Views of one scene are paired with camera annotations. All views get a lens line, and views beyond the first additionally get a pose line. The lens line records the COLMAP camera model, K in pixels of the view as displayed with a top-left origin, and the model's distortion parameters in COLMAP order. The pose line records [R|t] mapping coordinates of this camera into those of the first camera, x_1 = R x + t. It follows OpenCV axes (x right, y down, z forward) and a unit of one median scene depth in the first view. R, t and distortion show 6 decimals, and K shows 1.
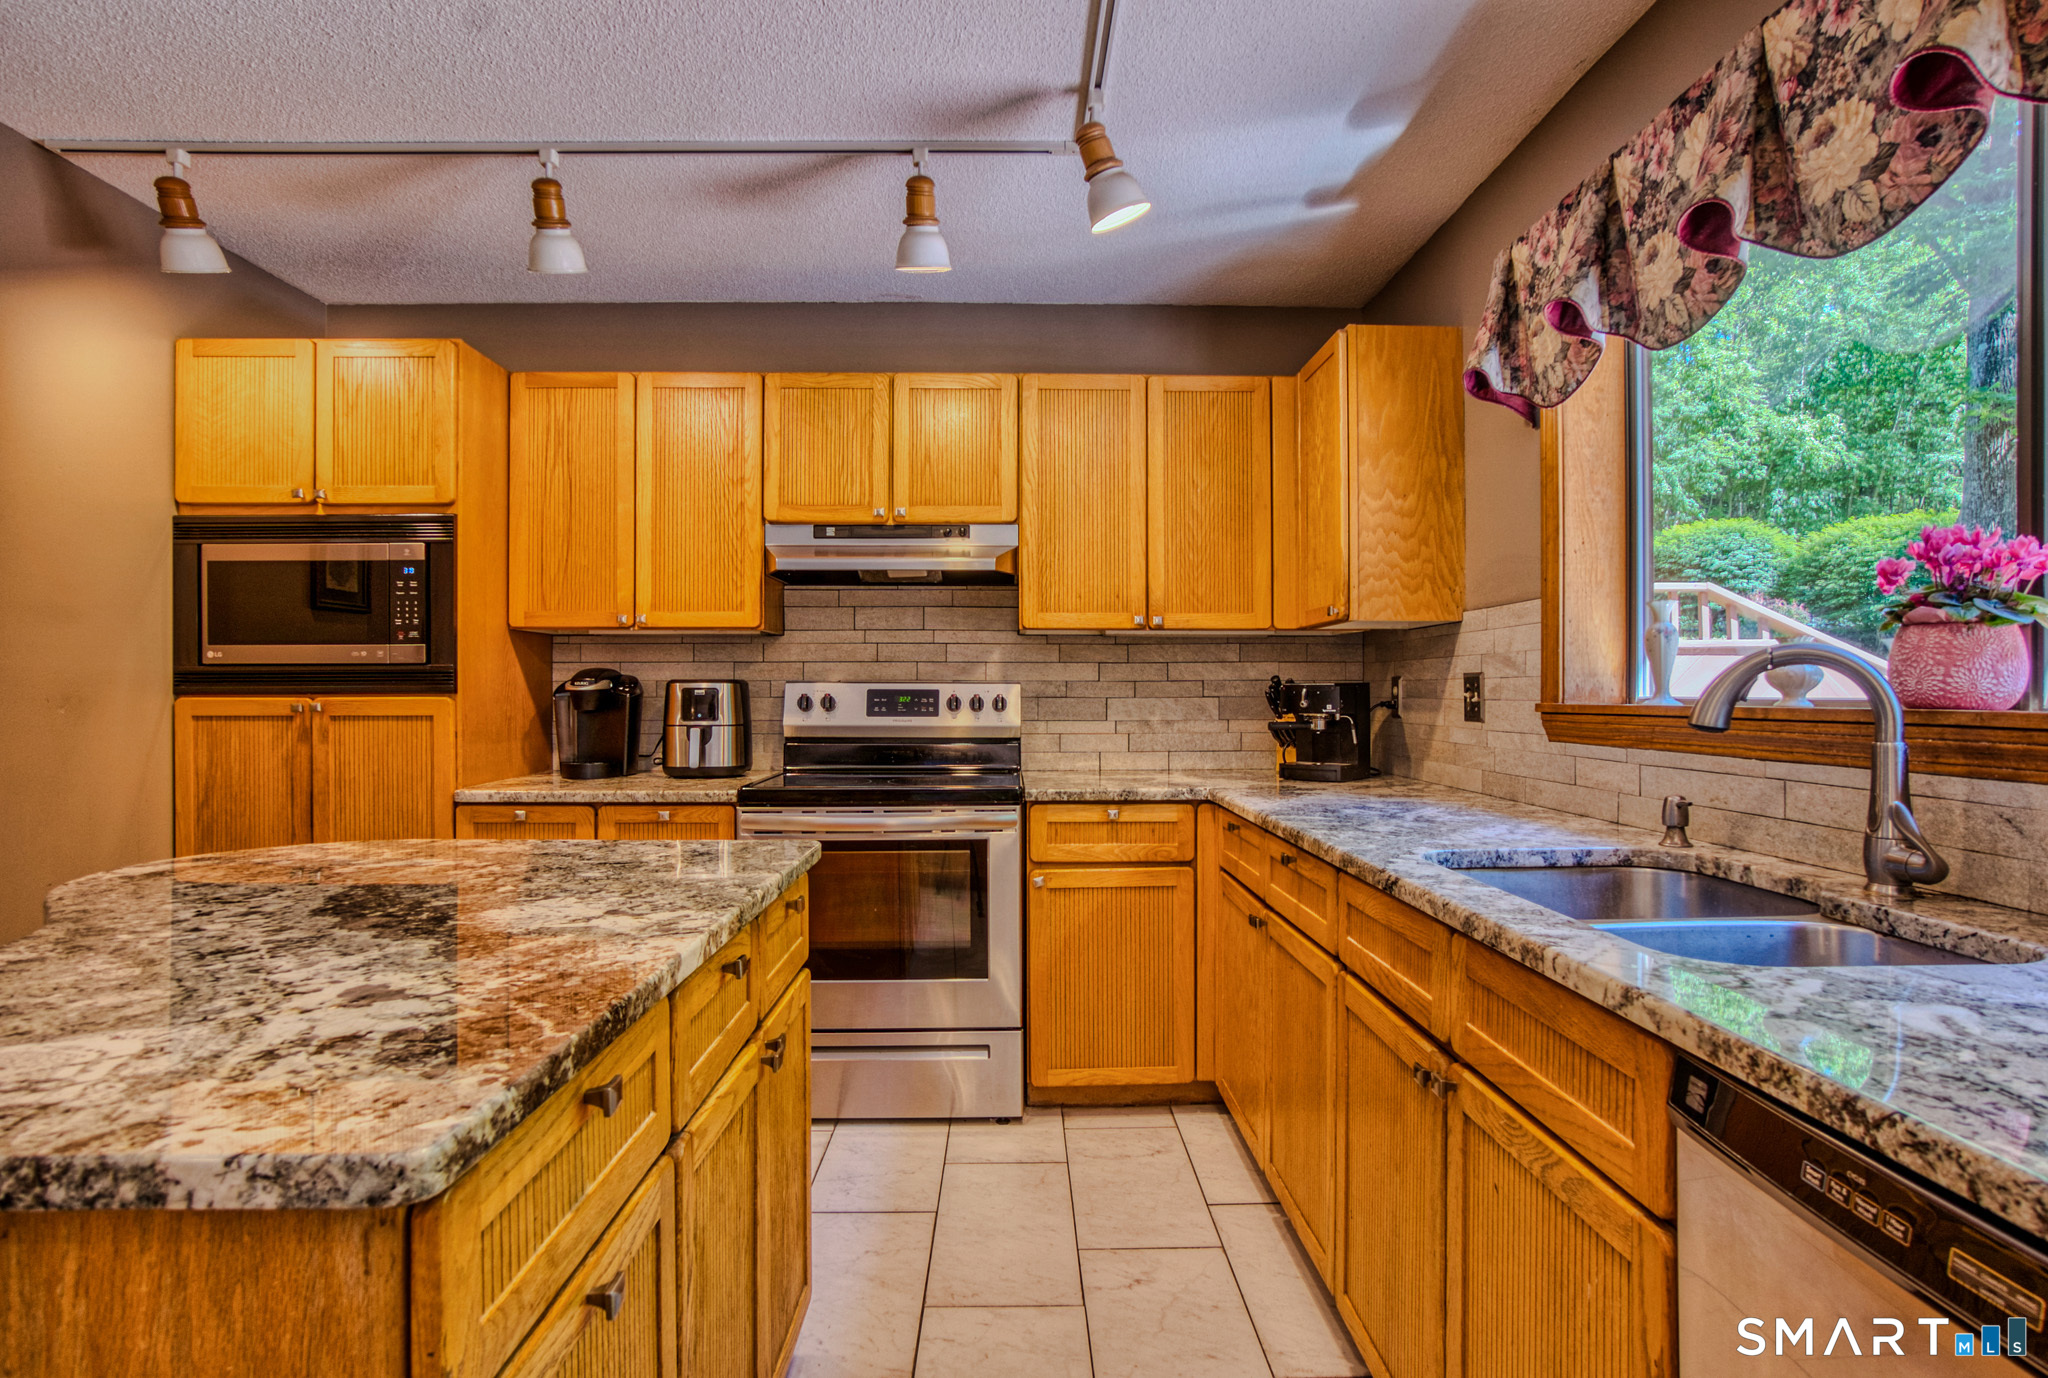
lens RADIAL K [[1042.2, 0, 1024.0], [0, 1042.2, 689.0], [0, 0, 1]] dist [-0.058440, 0.025639]
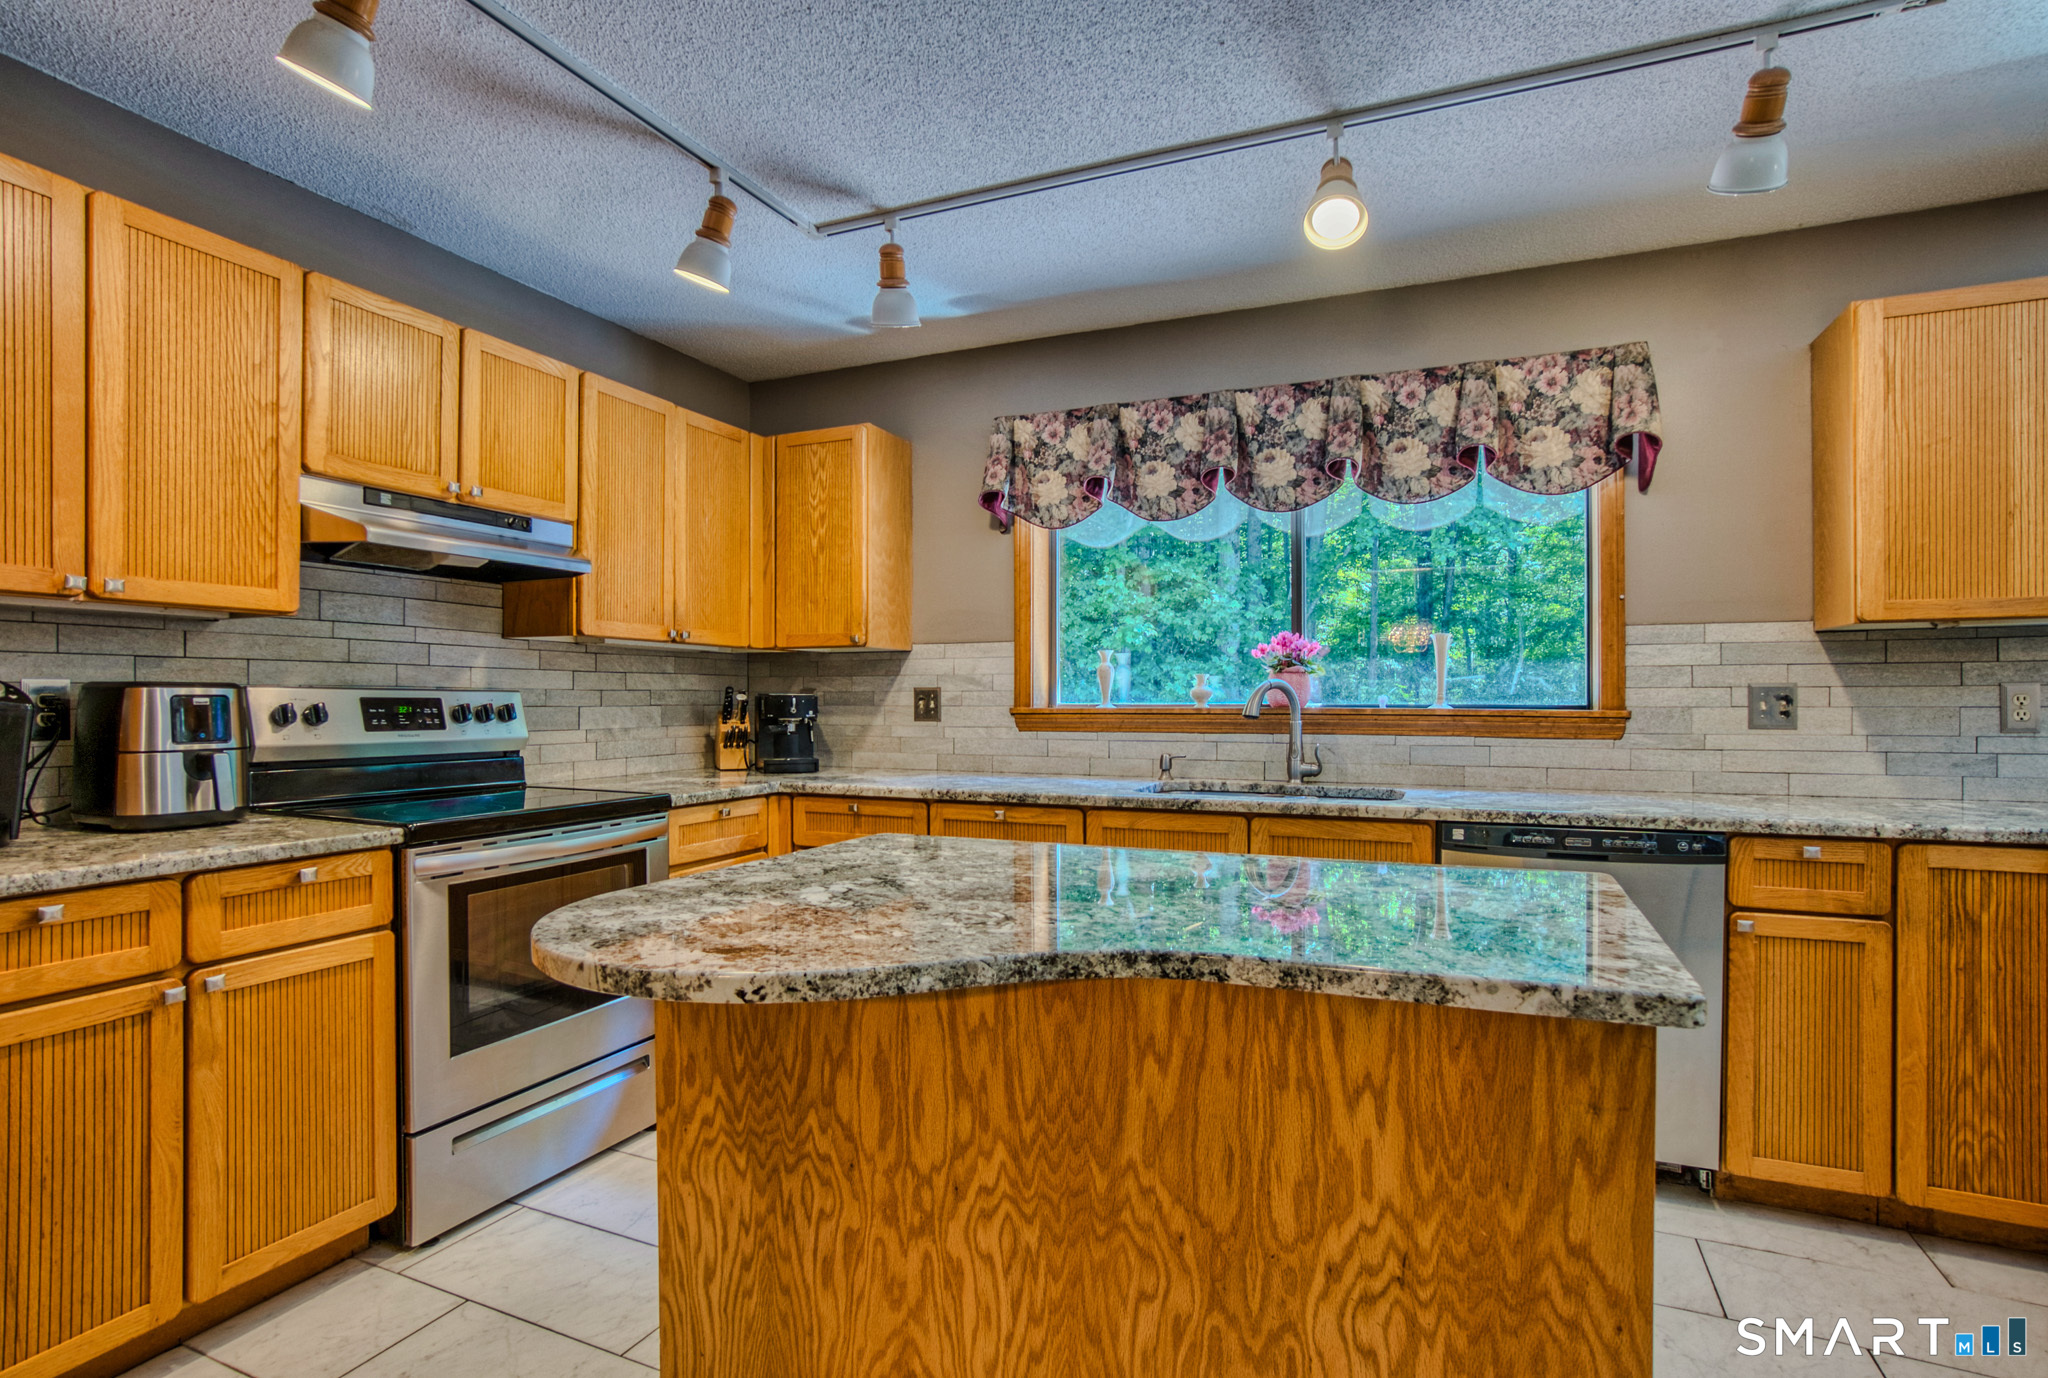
lens RADIAL K [[1025.0, 0, 1024.0], [0, 1025.0, 689.0], [0, 0, 1]] dist [-0.041270, 0.000290]
pose [[0.418726, 0.010751, 0.908049, -0.684216], [-0.002761, 0.999940, -0.010566, 0.000761], [-0.908108, 0.001917, 0.418731, 0.236700]]
